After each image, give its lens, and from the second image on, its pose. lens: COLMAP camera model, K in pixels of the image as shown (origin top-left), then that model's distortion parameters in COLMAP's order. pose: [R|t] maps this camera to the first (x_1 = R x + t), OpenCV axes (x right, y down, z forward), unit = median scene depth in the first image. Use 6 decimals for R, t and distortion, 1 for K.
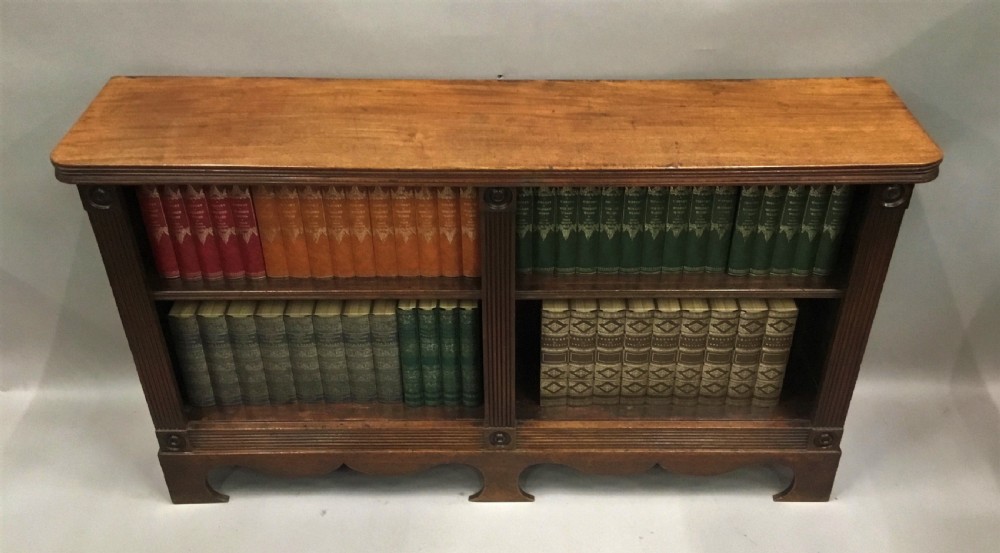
lens RADIAL K [[1001.1, 0, 517.2], [0, 1001.1, 301.1], [0, 0, 1]] dist [0.100677, 0.000000]
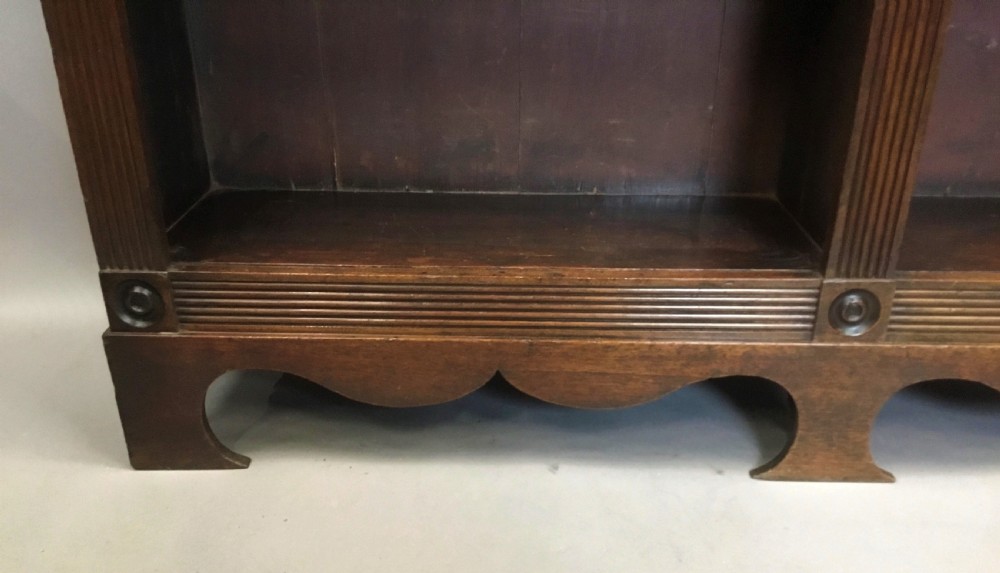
lens RADIAL K [[975.4, 0, 497.1], [0, 975.4, 391.5], [0, 0, 1]] dist [0.076784, 0.000000]
pose [[0.999556, 0.014689, -0.025920, -0.169008], [-0.018463, 0.988215, -0.151952, 0.250358], [0.023382, 0.152363, 0.988048, 0.586231]]
